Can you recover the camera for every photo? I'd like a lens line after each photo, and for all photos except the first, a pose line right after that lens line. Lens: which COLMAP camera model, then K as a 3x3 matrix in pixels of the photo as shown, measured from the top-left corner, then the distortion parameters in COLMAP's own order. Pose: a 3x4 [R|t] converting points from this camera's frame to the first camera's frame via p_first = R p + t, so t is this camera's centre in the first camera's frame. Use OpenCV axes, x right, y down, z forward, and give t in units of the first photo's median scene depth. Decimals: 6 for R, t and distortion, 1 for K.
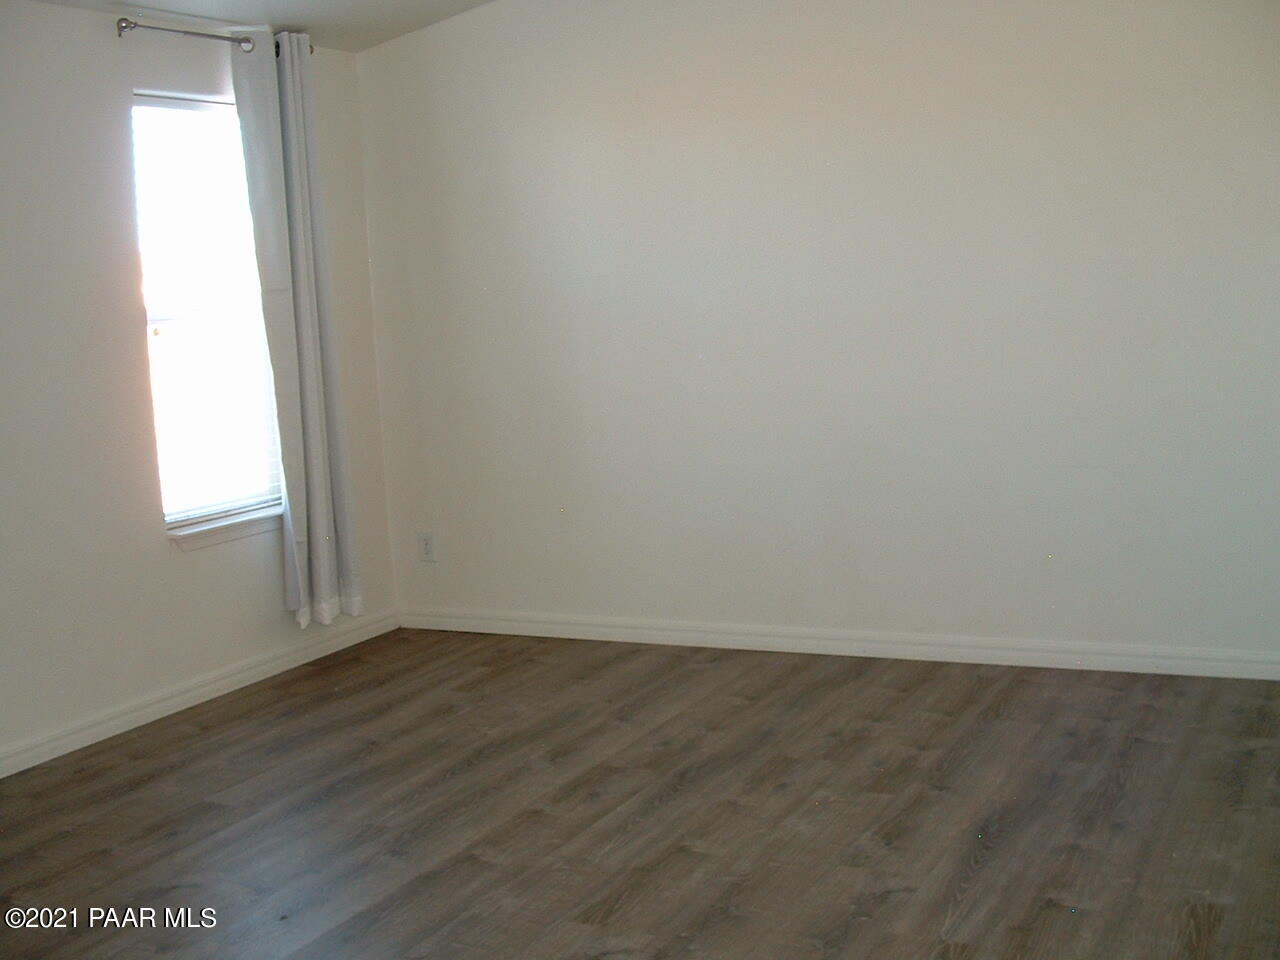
lens RADIAL K [[1546.3, 0, 640.0], [0, 1546.3, 480.0], [0, 0, 1]] dist [-0.316861, 0.451546]
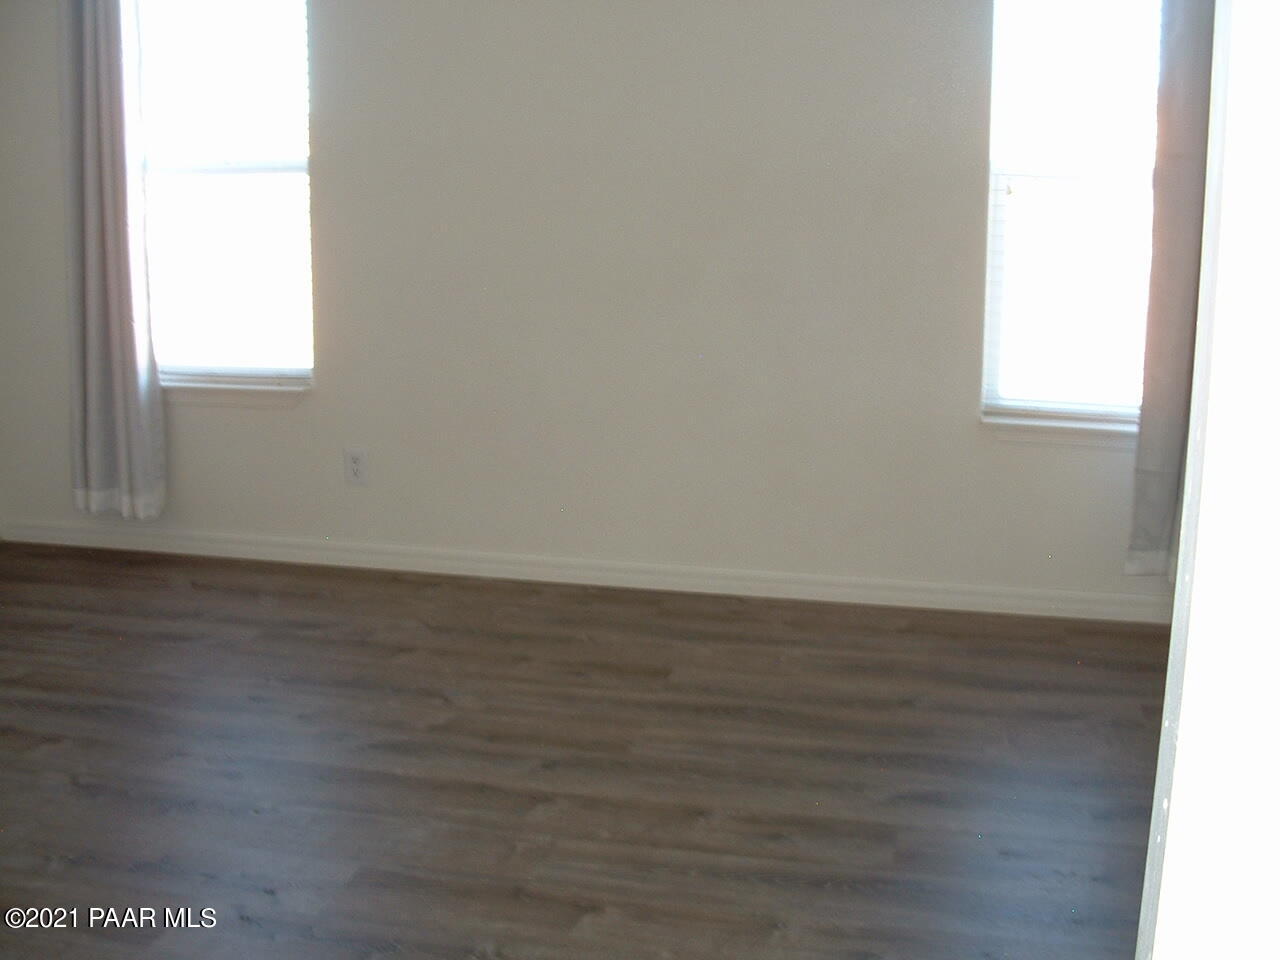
lens RADIAL K [[1546.3, 0, 640.0], [0, 1546.3, 480.0], [0, 0, 1]] dist [-0.316861, 0.451546]
pose [[0.239333, 0.254166, -0.937080, 0.679980], [-0.151635, 0.963071, 0.222488, -0.135380], [0.959024, 0.088845, 0.269035, 0.788750]]
